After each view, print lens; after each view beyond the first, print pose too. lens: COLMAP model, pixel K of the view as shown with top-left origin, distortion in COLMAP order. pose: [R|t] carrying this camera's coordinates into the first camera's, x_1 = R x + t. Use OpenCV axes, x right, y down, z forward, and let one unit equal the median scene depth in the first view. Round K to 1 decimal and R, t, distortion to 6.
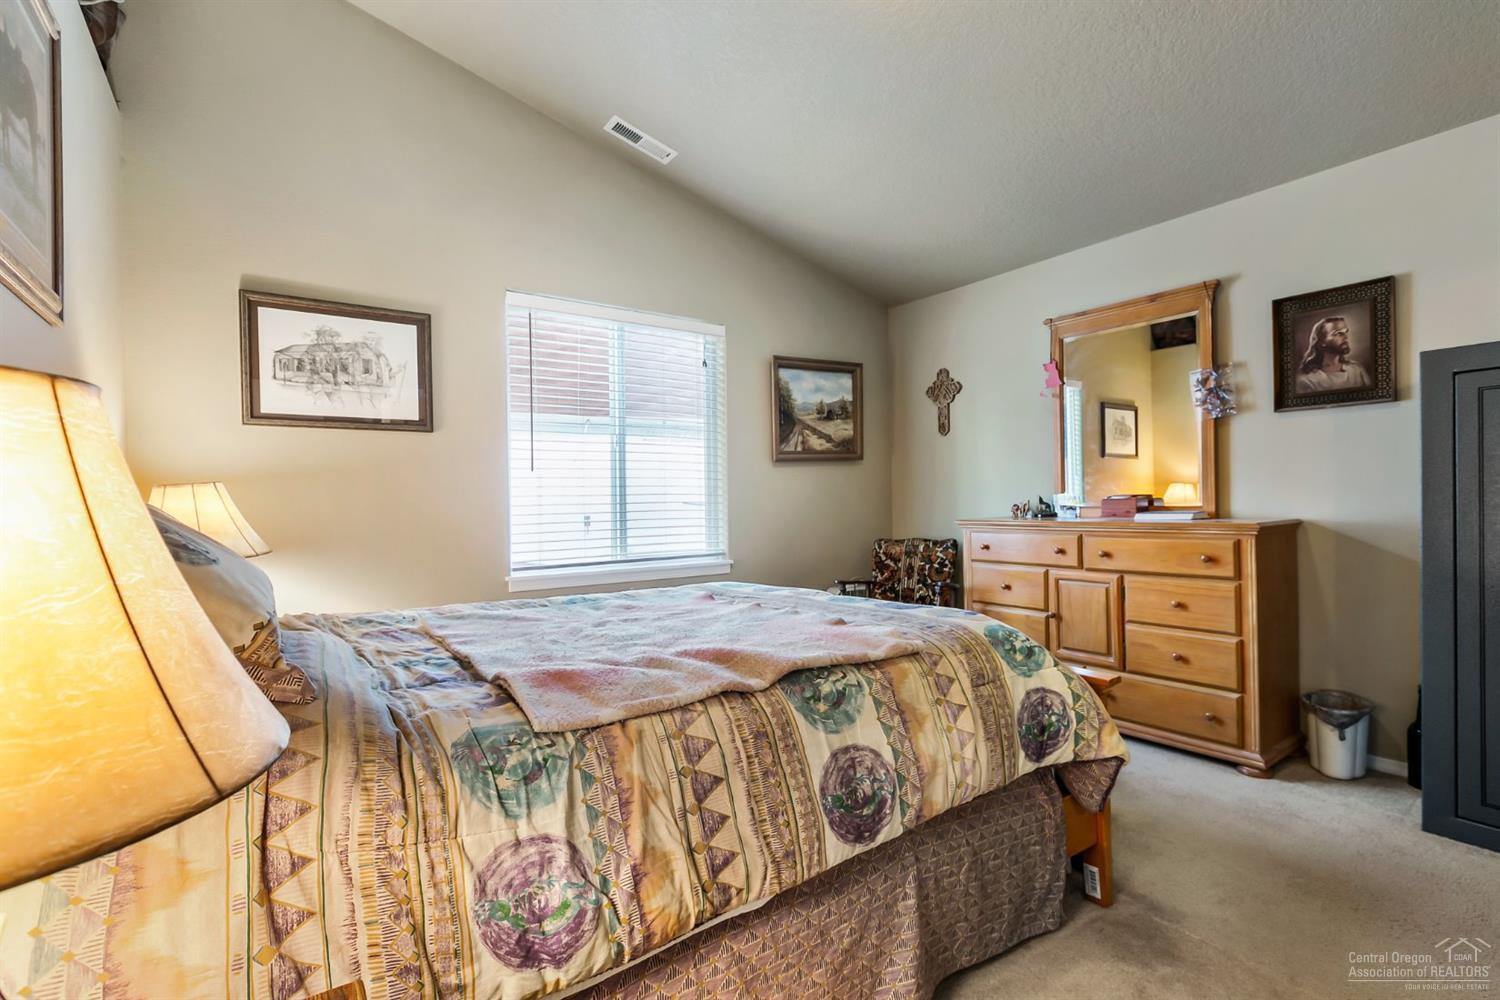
lens RADIAL K [[679.2, 0, 744.2], [0, 679.2, 502.9], [0, 0, 1]] dist [0.002528, 0.000049]
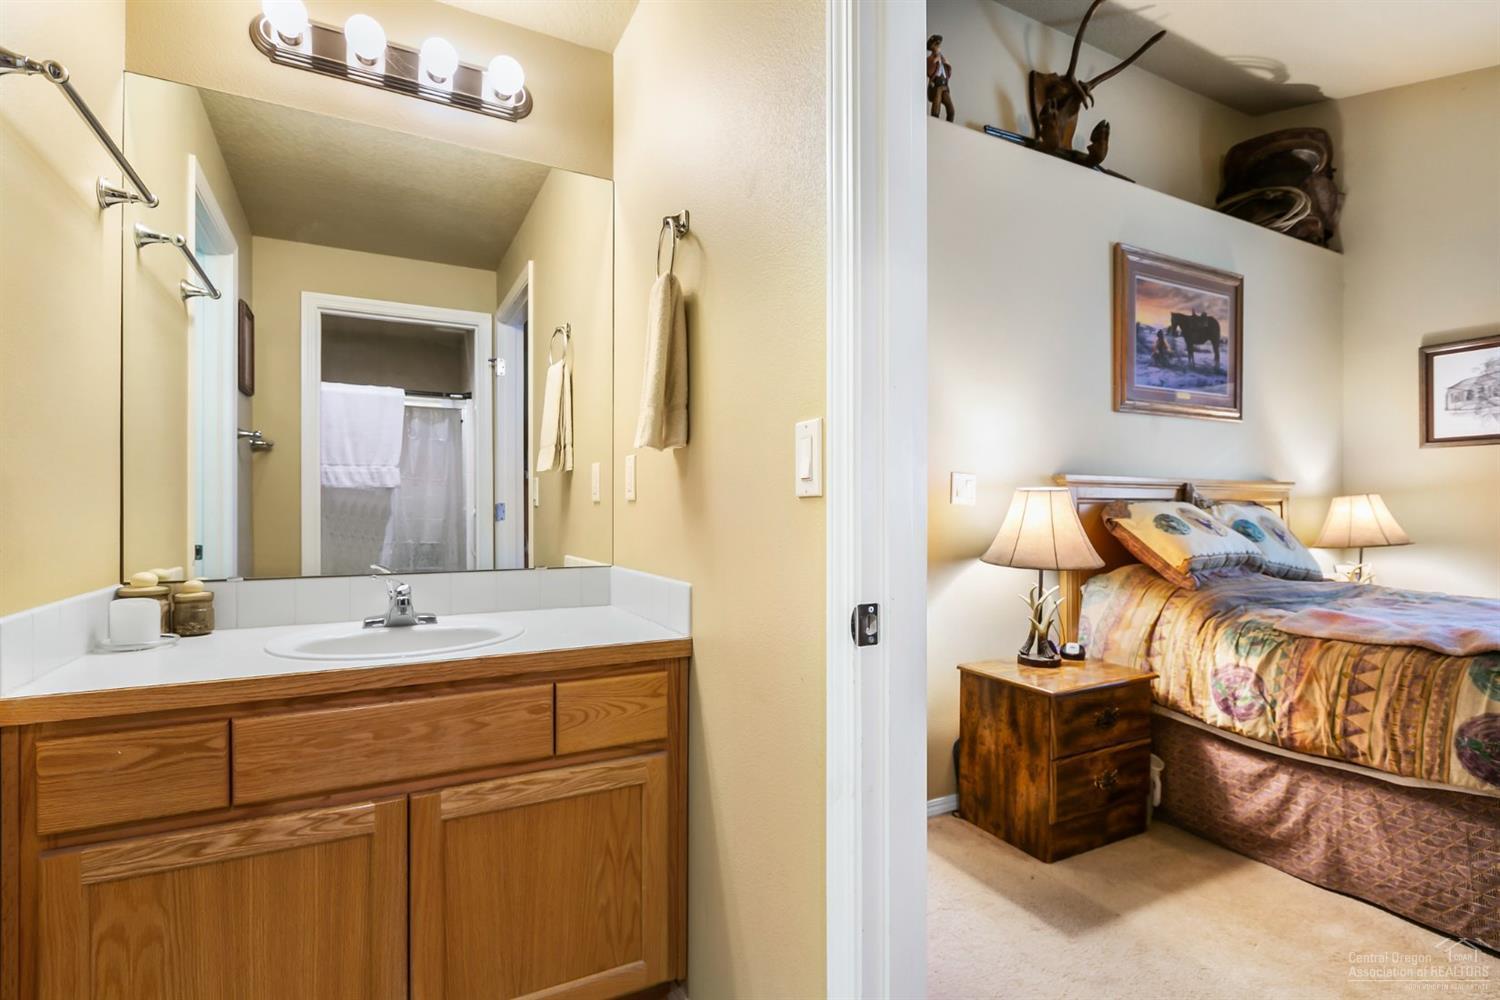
lens RADIAL K [[705.3, 0, 750.0], [0, 705.3, 500.0], [0, 0, 1]] dist [0.000192, -0.000010]
pose [[-0.149278, 0.000673, -0.988795, 1.908721], [0.000840, 0.999999, 0.000554, -0.040958], [0.988795, -0.000748, -0.149279, -0.205907]]
